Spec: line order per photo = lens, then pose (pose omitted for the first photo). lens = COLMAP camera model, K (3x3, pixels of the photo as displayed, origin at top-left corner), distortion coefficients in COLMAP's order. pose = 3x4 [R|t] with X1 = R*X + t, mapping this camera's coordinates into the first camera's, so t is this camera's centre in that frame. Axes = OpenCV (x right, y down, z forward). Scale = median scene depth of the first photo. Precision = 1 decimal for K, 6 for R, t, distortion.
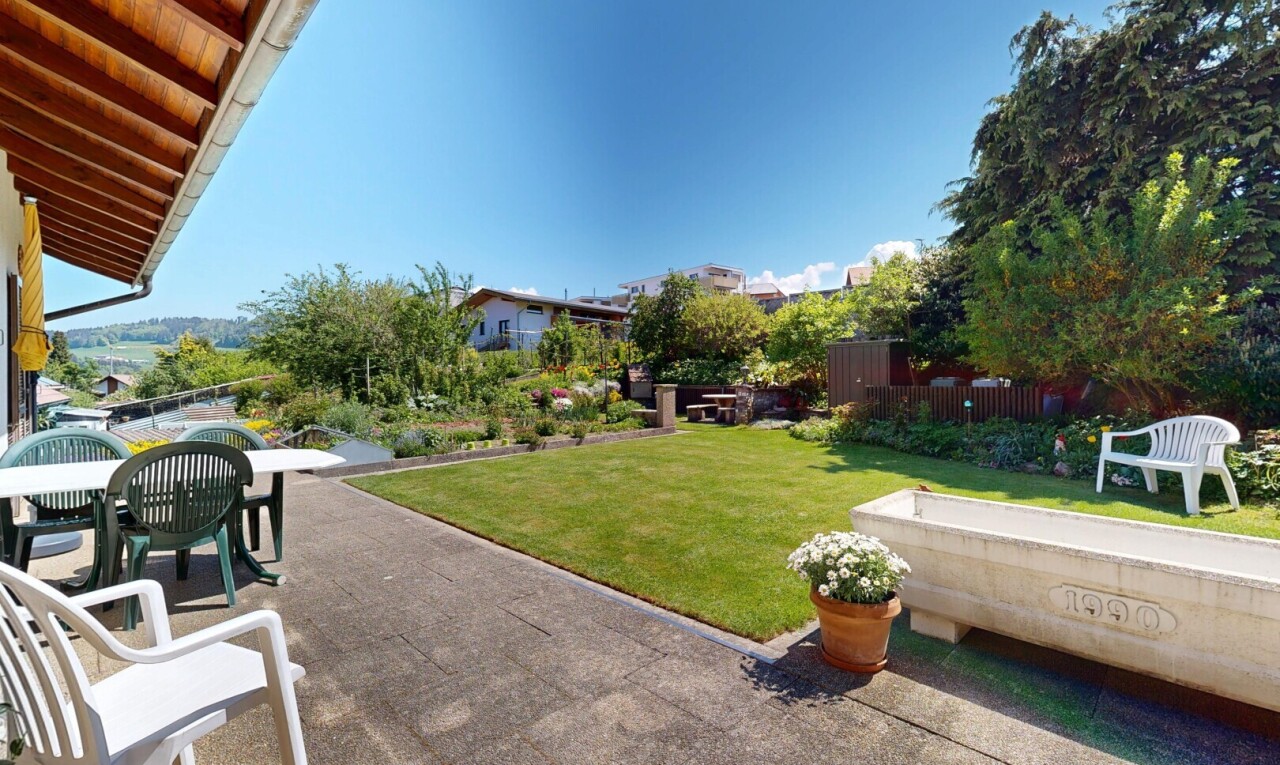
lens RADIAL K [[560.3, 0, 643.7], [0, 560.3, 381.0], [0, 0, 1]] dist [-0.001015, -0.001062]
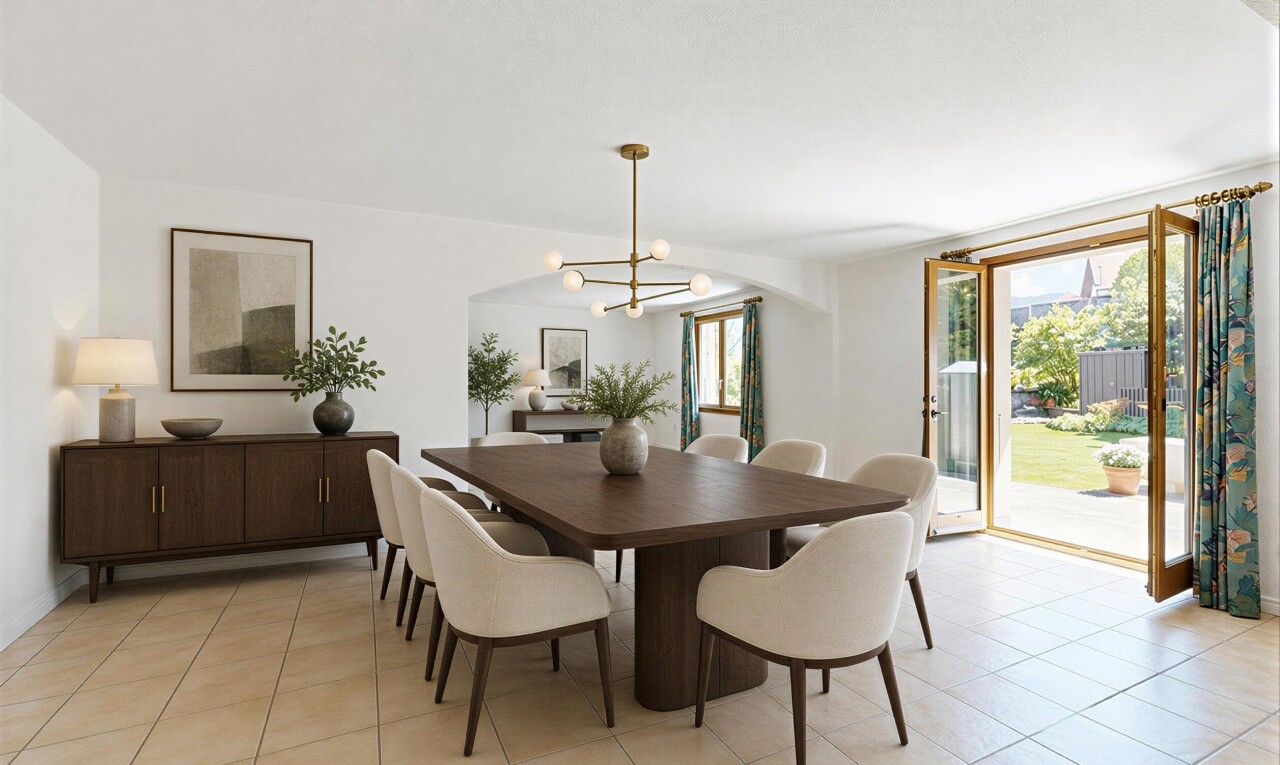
lens RADIAL K [[560.3, 0, 635.5], [0, 560.3, 381.5], [0, 0, 1]] dist [-0.001015, -0.001062]
pose [[0.947110, 0.000193, -0.320909, -0.168312], [-0.001079, 0.999996, -0.002582, -0.001829], [0.320907, 0.002792, 0.947106, -0.393198]]
